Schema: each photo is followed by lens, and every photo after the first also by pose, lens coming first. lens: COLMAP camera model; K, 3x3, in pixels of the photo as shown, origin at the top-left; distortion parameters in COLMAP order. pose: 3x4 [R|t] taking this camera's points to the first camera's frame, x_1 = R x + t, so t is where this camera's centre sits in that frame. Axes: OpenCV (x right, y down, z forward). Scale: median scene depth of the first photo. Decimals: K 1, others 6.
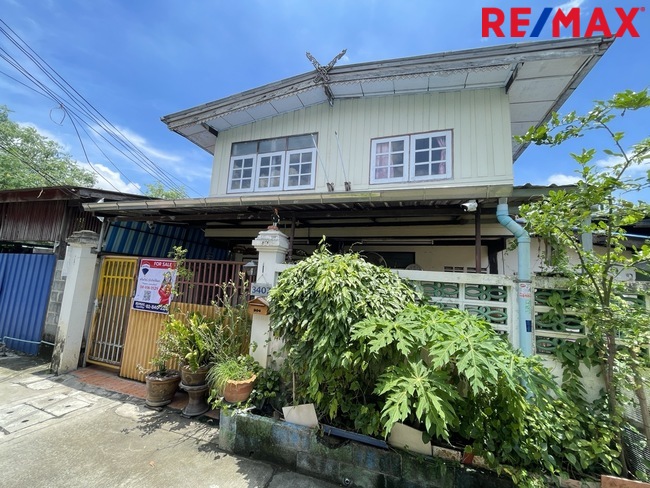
lens RADIAL K [[263.5, 0, 324.6], [0, 263.5, 244.6], [0, 0, 1]] dist [-0.001248, 0.000215]
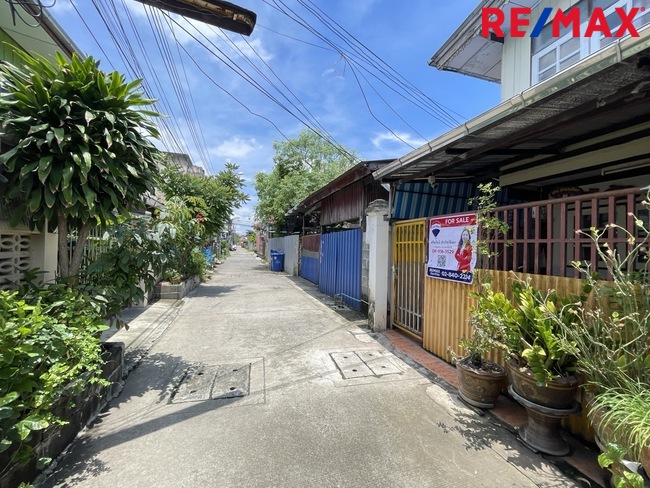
lens RADIAL K [[263.5, 0, 324.0], [0, 263.5, 246.8], [0, 0, 1]] dist [-0.001248, 0.000215]
pose [[0.576170, -0.043713, -0.816160, -0.208857], [0.119749, 0.992308, 0.031390, 0.079457], [0.808510, -0.115820, 0.576973, 0.227930]]
